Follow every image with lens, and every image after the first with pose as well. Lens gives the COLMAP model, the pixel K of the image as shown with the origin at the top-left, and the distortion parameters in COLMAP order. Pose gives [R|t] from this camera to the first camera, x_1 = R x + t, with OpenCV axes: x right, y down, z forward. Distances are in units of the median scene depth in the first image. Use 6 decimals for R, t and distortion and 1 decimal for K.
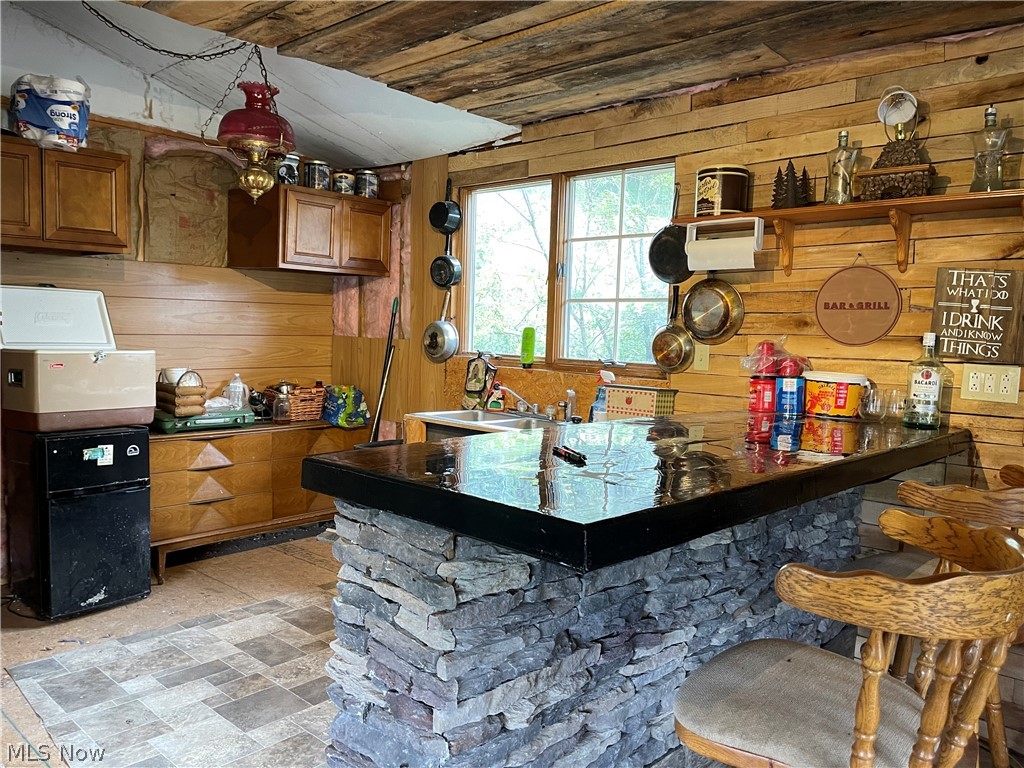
lens RADIAL K [[779.4, 0, 512.7], [0, 779.4, 402.5], [0, 0, 1]] dist [0.092317, -0.140570]
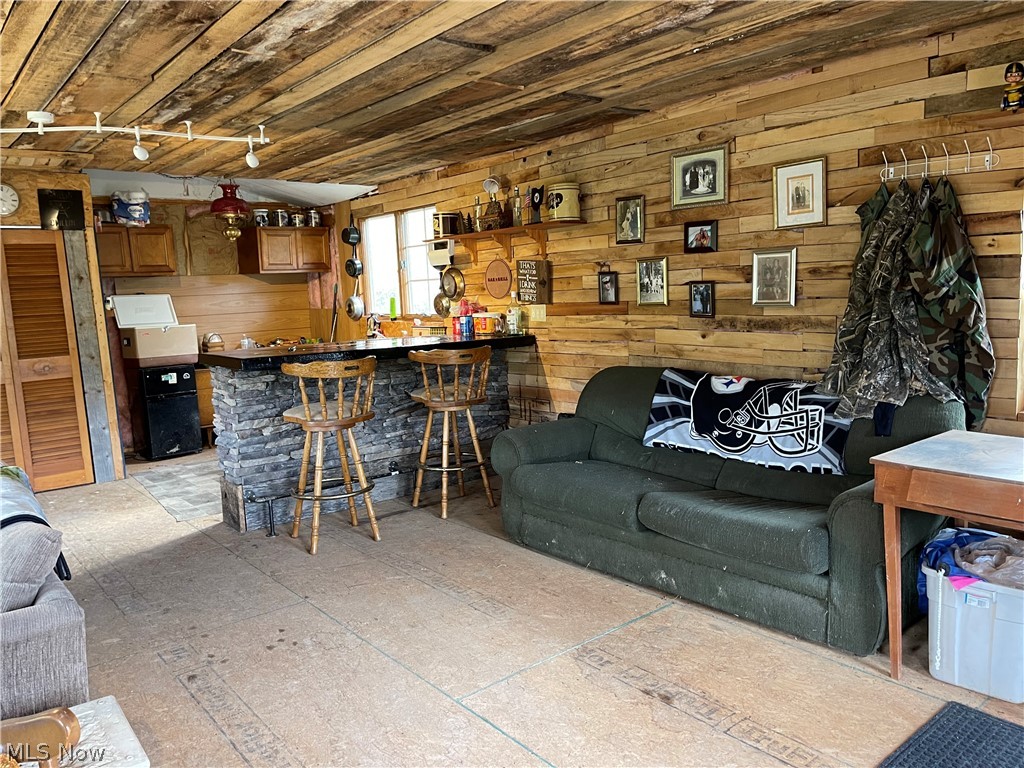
lens RADIAL K [[779.4, 0, 512.7], [0, 779.4, 402.5], [0, 0, 1]] dist [0.092317, -0.140570]
pose [[0.987021, -0.052607, -0.151728, 0.543815], [0.060478, 0.997027, 0.047736, 0.073033], [0.148766, -0.056292, 0.987269, -0.724289]]
